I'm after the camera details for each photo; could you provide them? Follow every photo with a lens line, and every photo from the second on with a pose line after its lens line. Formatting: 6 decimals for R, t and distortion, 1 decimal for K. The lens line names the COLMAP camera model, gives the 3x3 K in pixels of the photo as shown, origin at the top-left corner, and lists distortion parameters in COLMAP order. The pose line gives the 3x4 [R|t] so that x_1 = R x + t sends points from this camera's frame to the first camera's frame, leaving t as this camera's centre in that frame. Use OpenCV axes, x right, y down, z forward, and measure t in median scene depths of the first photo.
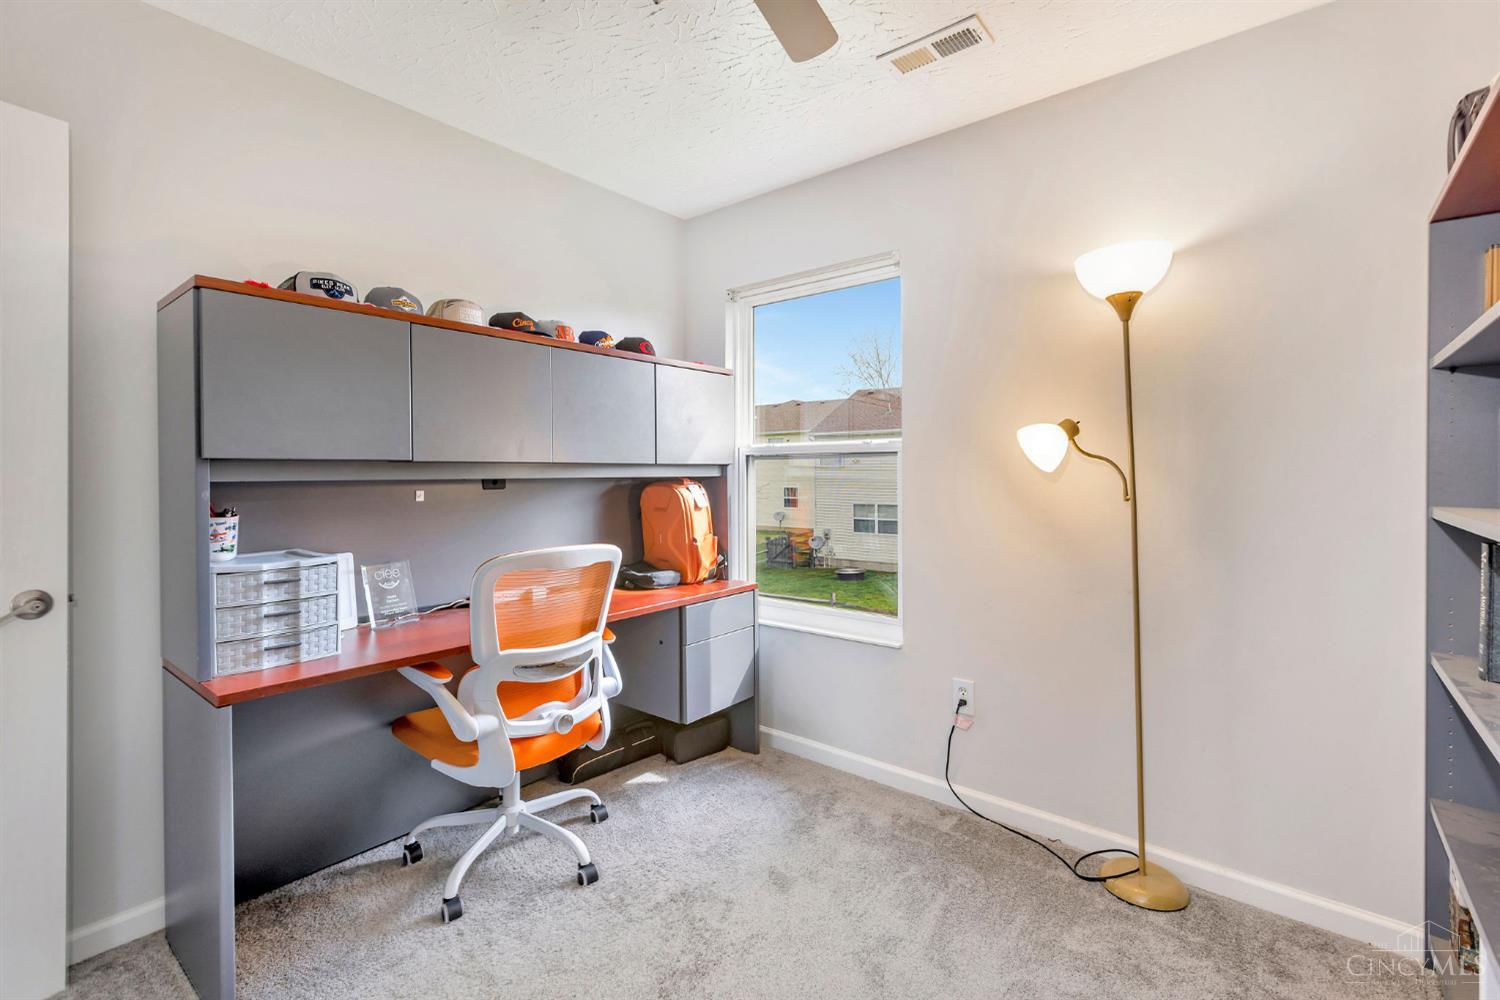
lens RADIAL K [[672.7, 0, 758.2], [0, 672.7, 482.1], [0, 0, 1]] dist [-0.000253, -0.000226]
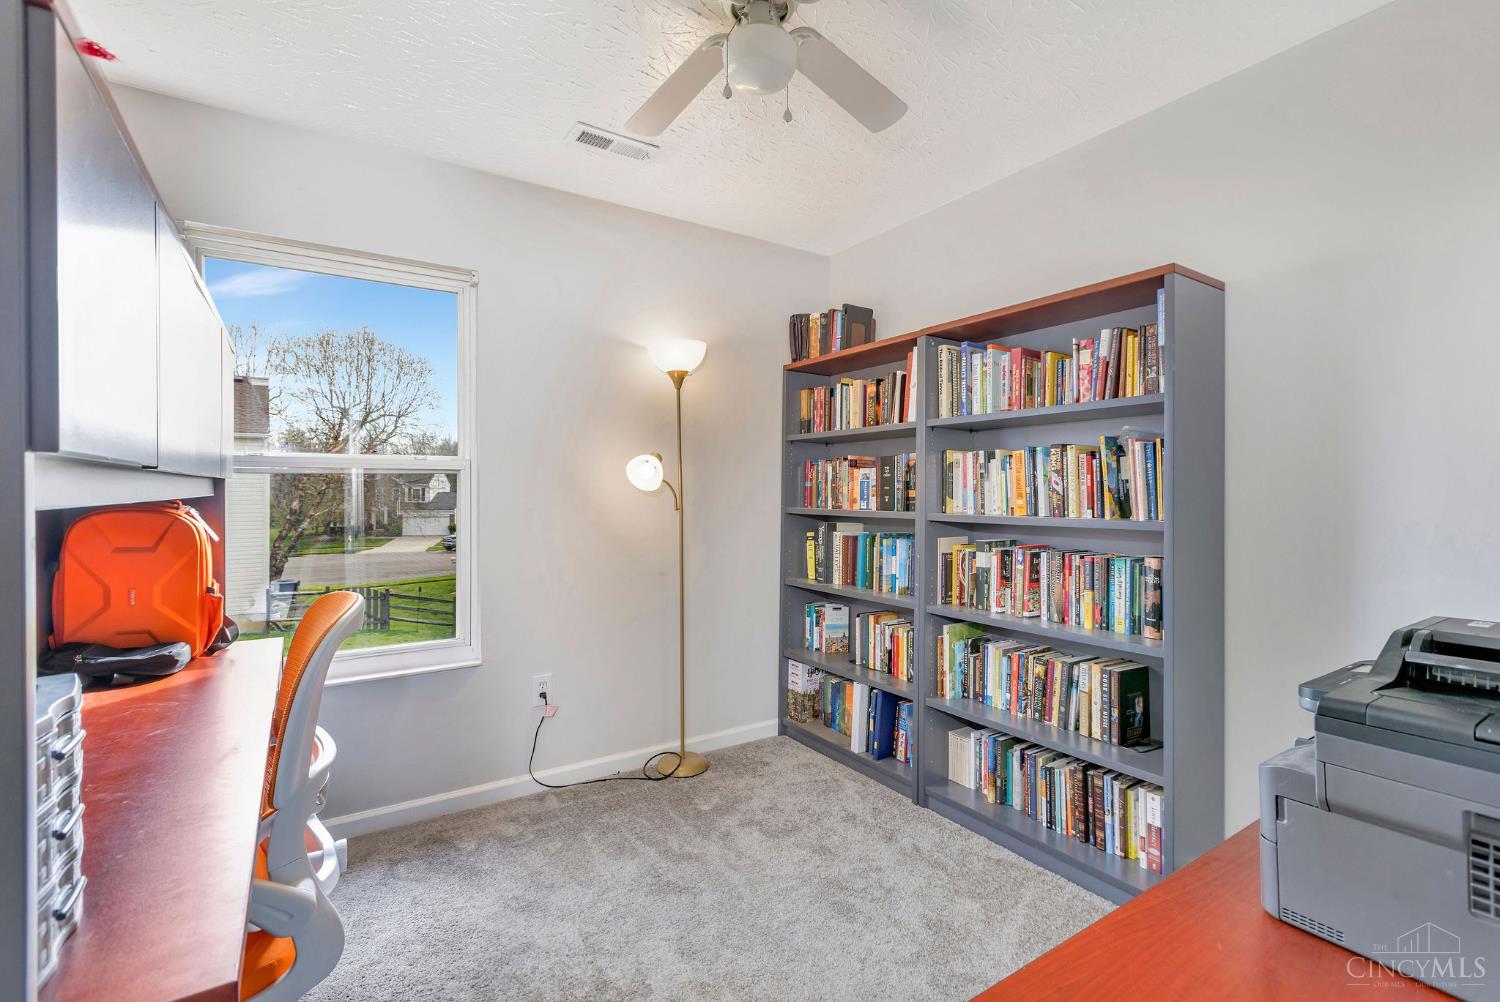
lens RADIAL K [[672.7, 0, 758.2], [0, 672.7, 483.1], [0, 0, 1]] dist [-0.000253, -0.000226]
pose [[0.298838, 0.011830, 0.954231, -0.818607], [0.016382, 0.999712, -0.017524, -0.001931], [-0.954163, 0.020869, 0.298558, 0.379854]]
